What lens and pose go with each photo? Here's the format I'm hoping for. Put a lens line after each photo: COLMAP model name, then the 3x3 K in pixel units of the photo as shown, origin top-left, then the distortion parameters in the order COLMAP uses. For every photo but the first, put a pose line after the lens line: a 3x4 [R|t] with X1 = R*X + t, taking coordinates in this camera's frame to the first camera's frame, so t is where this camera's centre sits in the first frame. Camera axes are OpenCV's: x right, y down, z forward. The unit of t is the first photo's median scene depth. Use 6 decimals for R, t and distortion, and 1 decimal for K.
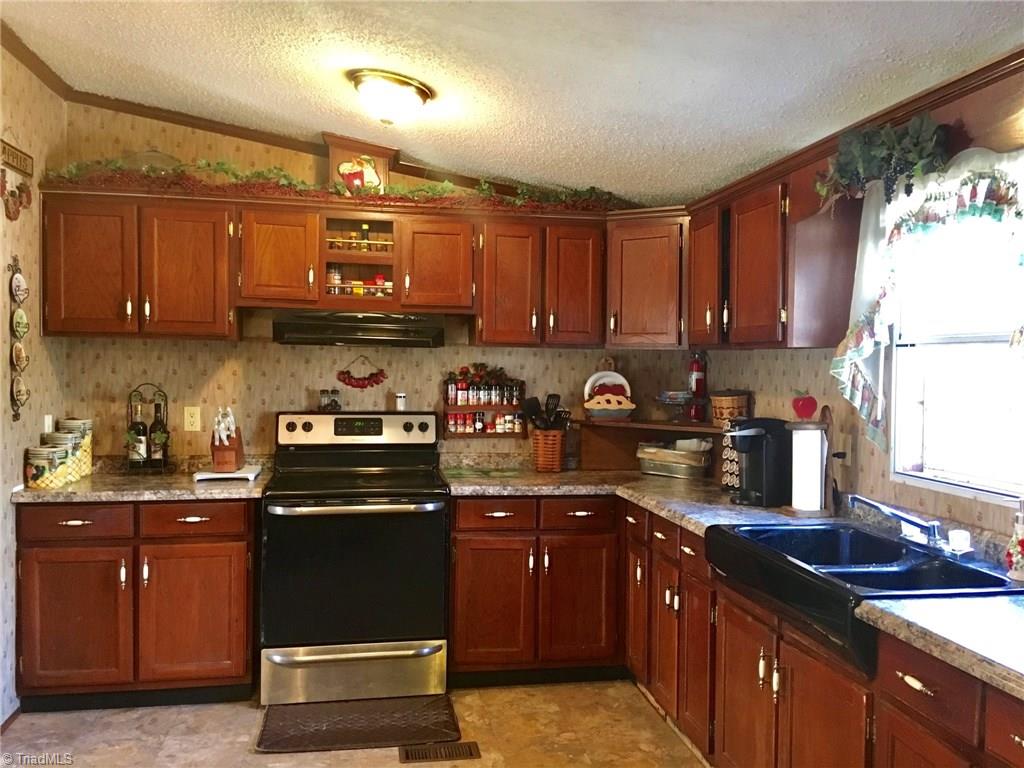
lens RADIAL K [[868.4, 0, 517.1], [0, 868.4, 386.1], [0, 0, 1]] dist [0.070940, -0.097391]
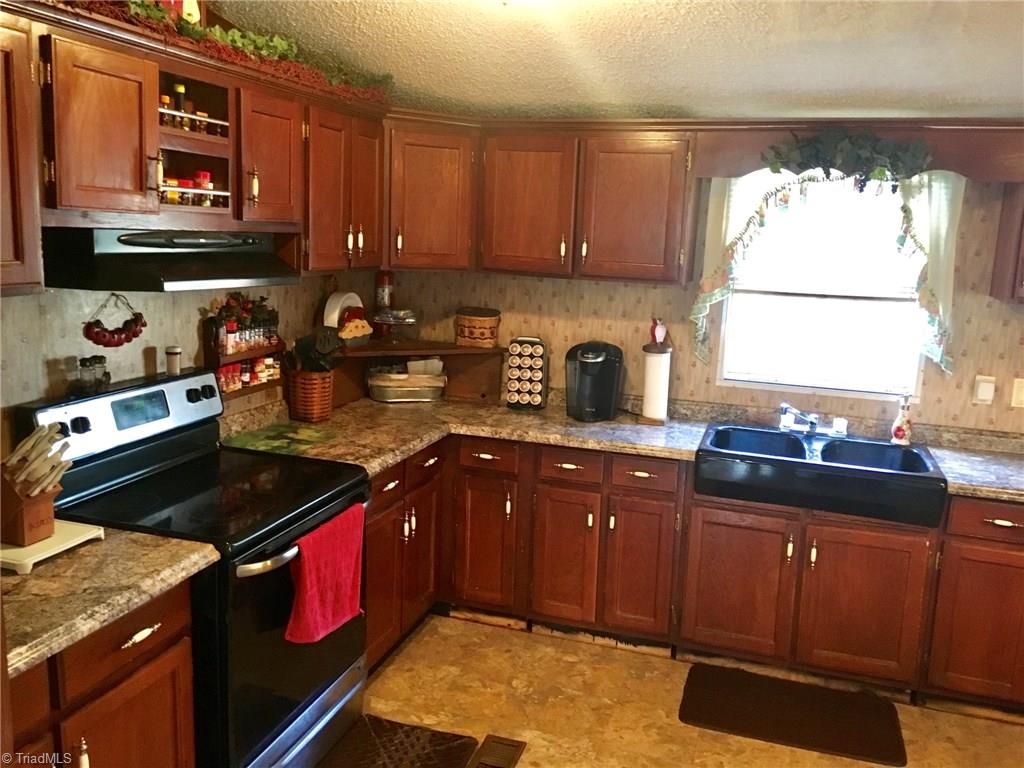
lens RADIAL K [[868.4, 0, 517.1], [0, 868.4, 386.1], [0, 0, 1]] dist [0.070940, -0.097391]
pose [[0.476882, -0.155199, 0.865157, -0.621031], [-0.012171, 0.983028, 0.183052, -0.092718], [-0.878883, -0.097824, 0.466899, 0.479739]]
